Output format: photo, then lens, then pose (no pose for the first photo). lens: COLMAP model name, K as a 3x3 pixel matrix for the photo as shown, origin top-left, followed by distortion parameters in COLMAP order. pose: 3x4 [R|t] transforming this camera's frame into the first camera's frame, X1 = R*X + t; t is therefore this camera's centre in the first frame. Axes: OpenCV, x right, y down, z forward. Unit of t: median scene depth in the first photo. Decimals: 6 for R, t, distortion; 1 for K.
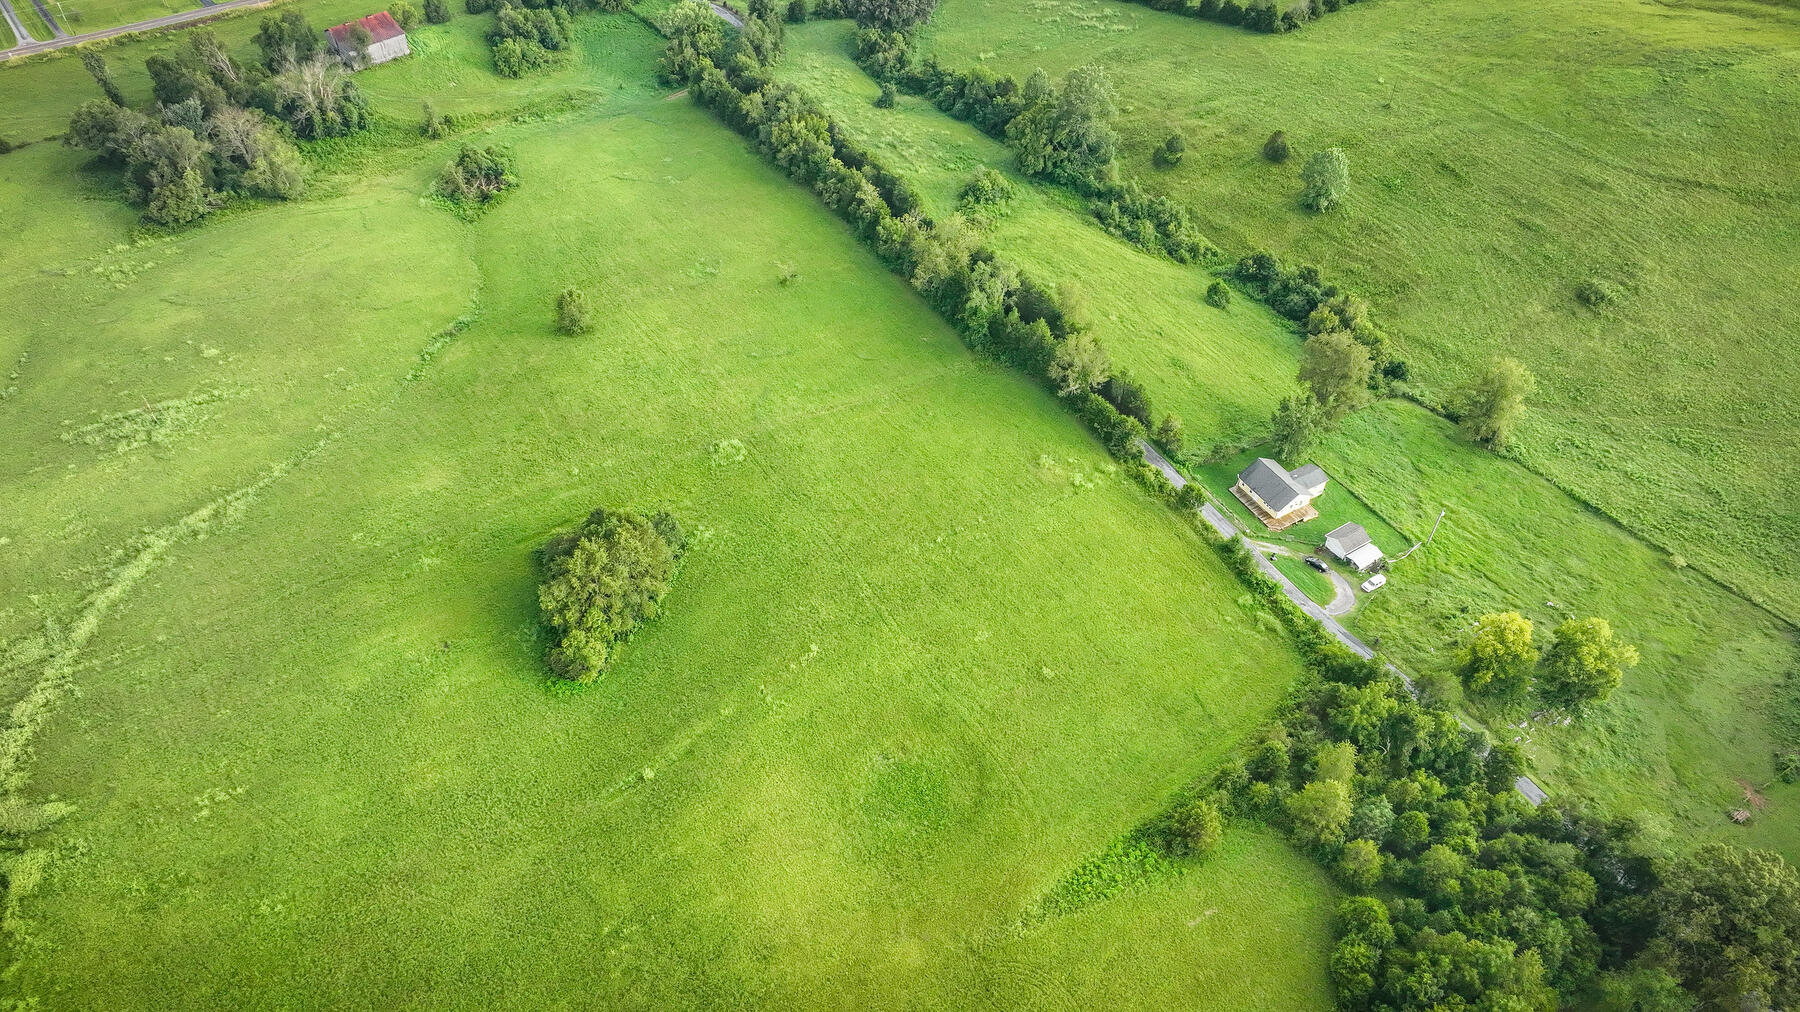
lens RADIAL K [[1264.0, 0, 900.0], [0, 1264.0, 506.0], [0, 0, 1]] dist [0.001029, 0.006977]
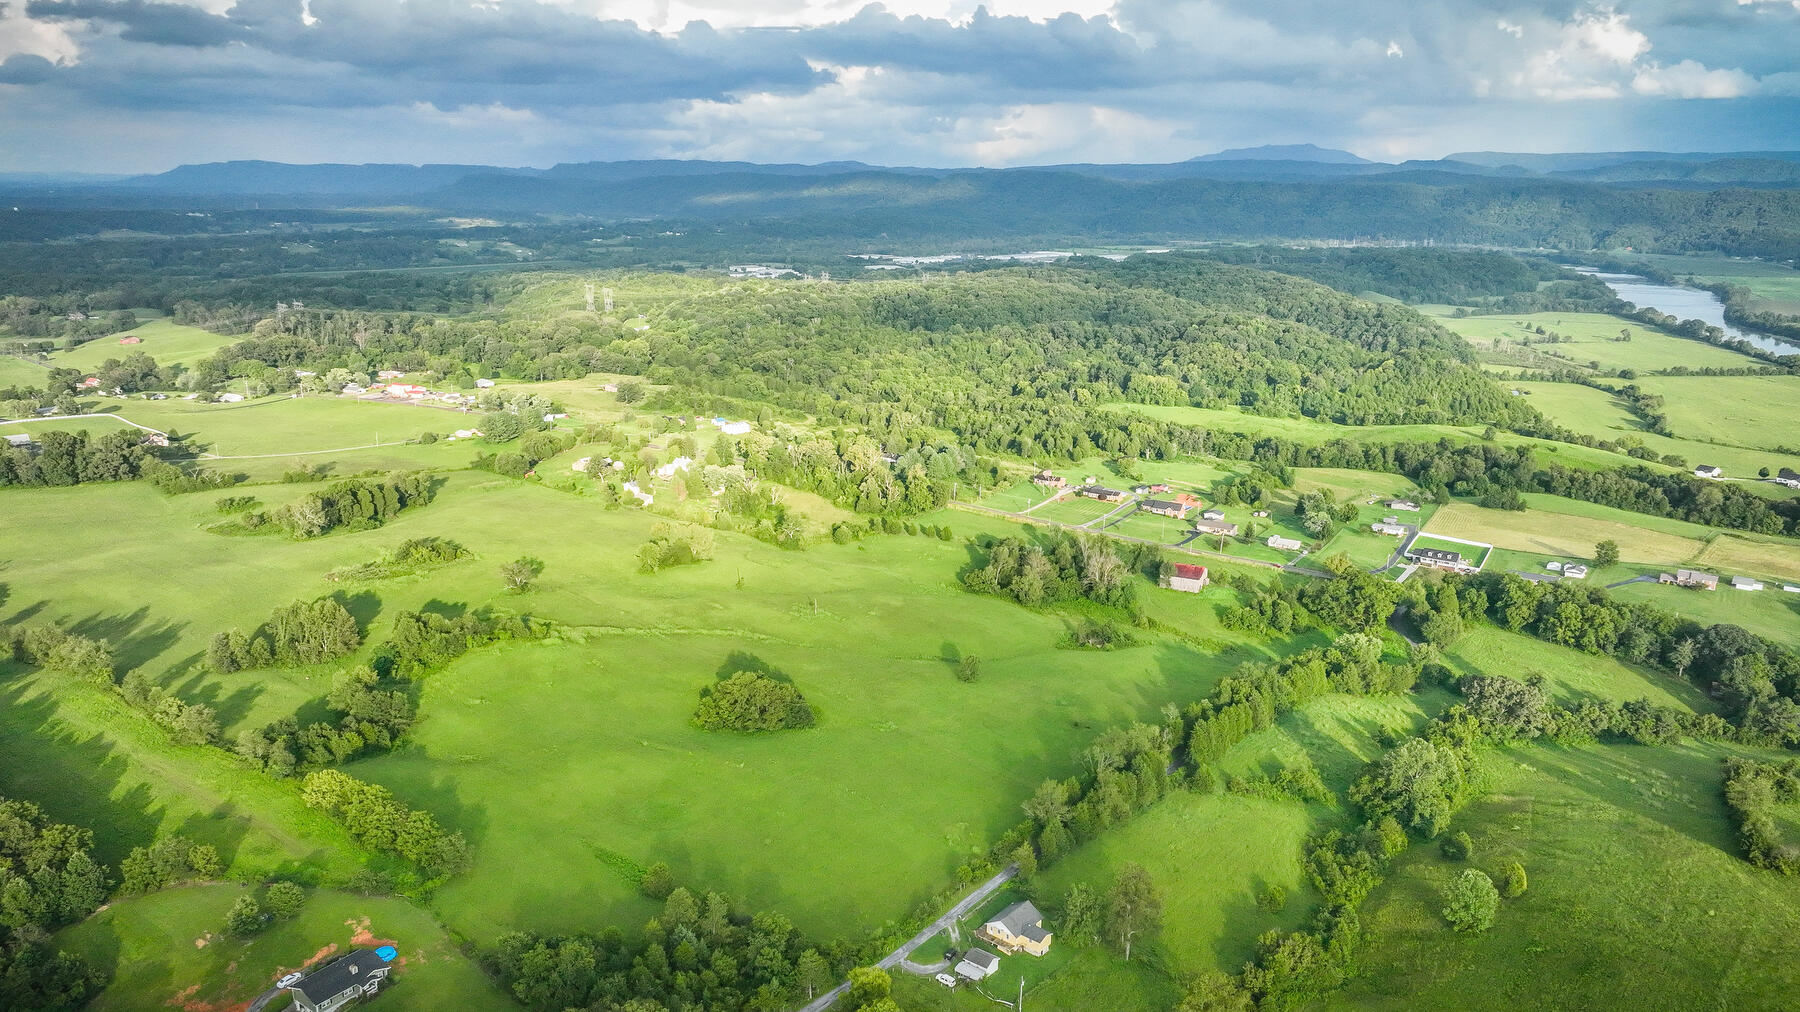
lens RADIAL K [[1262.6, 0, 900.0], [0, 1262.6, 506.0], [0, 0, 1]] dist [0.002256, 0.003090]
pose [[0.345074, 0.232963, -0.909204, 1.136467], [-0.674939, 0.734743, -0.067901, -0.136065], [0.652212, 0.637088, 0.410777, 0.140886]]
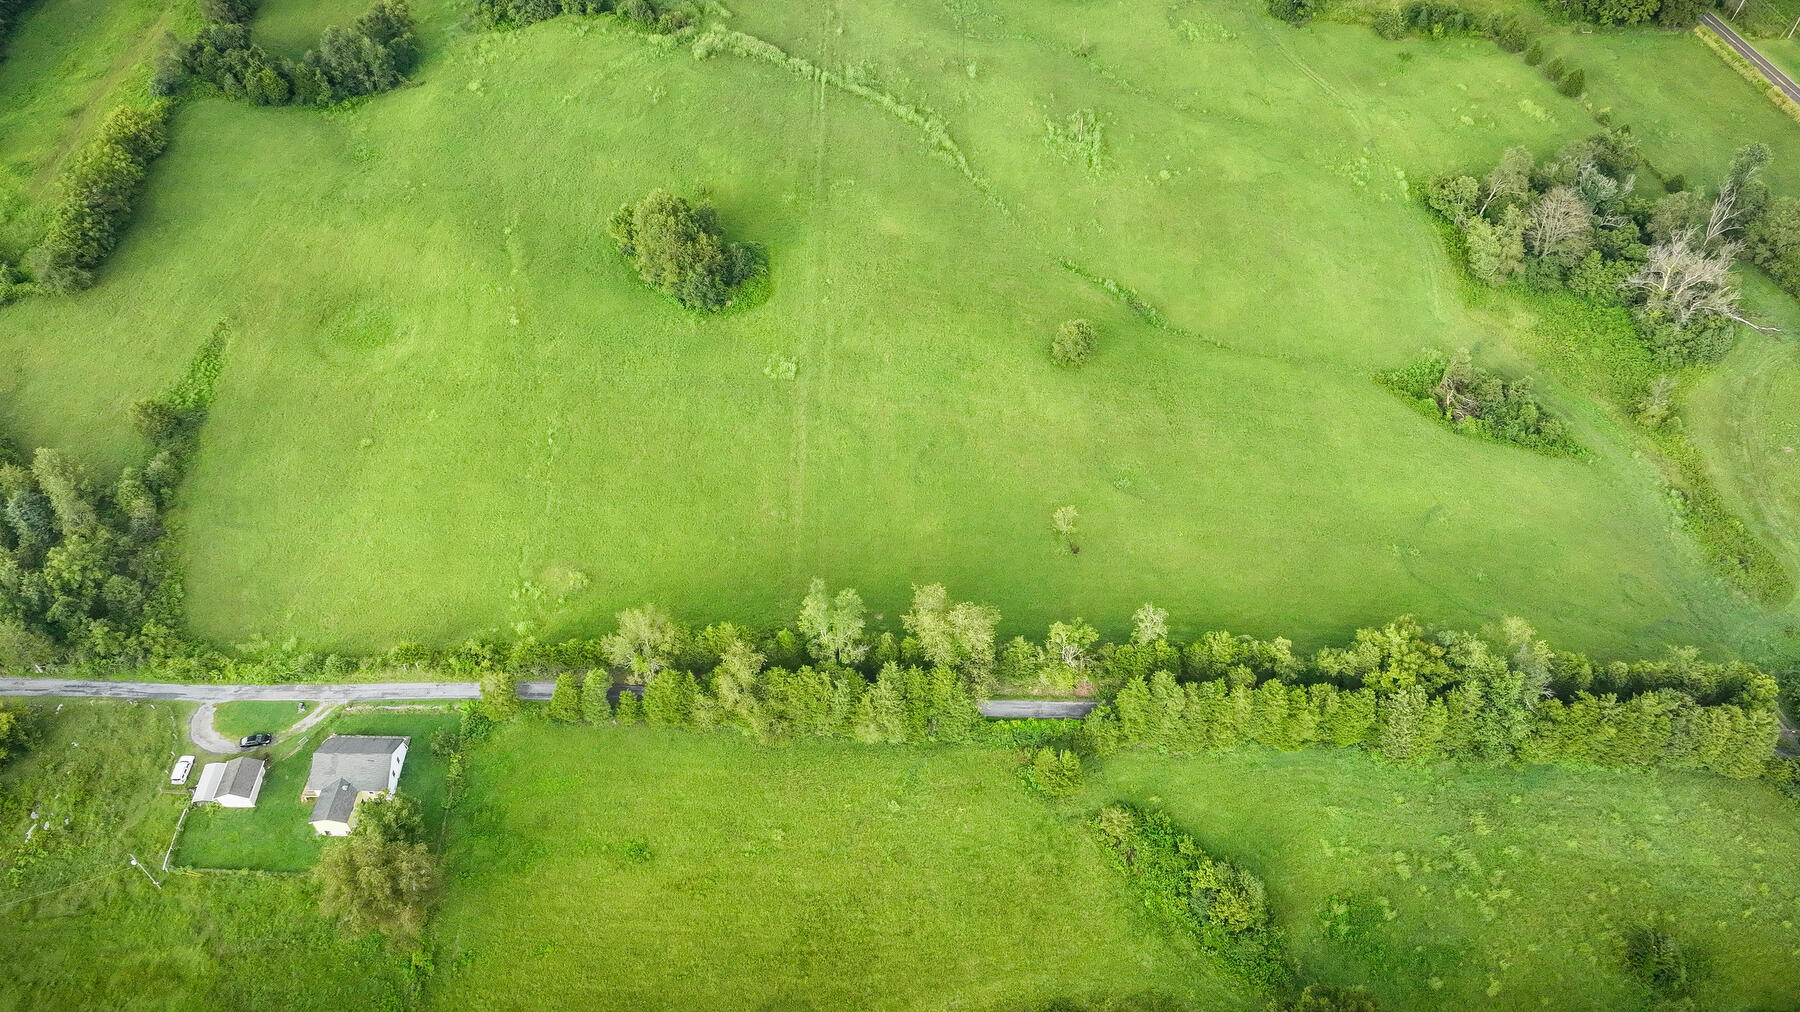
lens RADIAL K [[1264.0, 0, 900.0], [0, 1264.0, 506.0], [0, 0, 1]] dist [0.001029, 0.006977]
pose [[-0.505273, 0.605699, -0.614678, 0.448847], [-0.626287, 0.232651, 0.744068, -0.735154], [0.593686, 0.760922, 0.261789, 0.770797]]
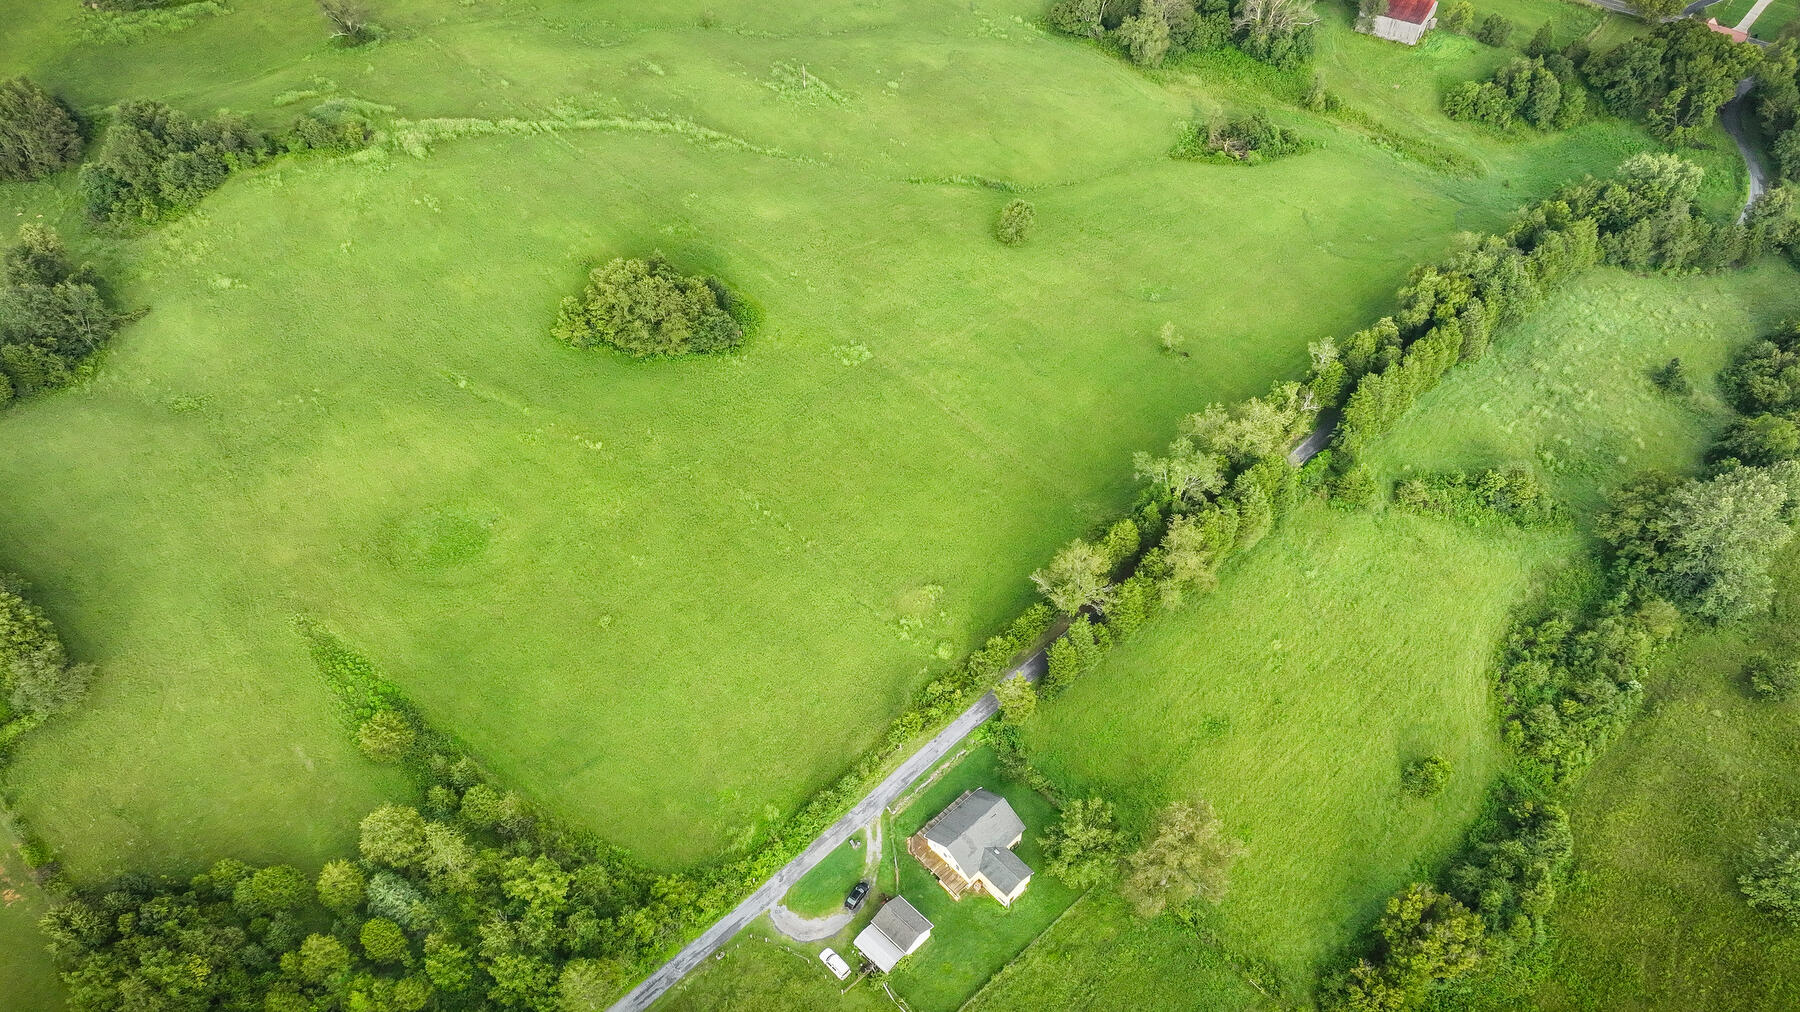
lens RADIAL K [[1264.0, 0, 900.0], [0, 1264.0, 506.0], [0, 0, 1]] dist [0.001029, 0.006977]
pose [[0.232405, 0.688333, -0.687158, 0.585093], [-0.687769, 0.615861, 0.384303, -0.341535], [0.687722, 0.383292, 0.616543, 0.388393]]
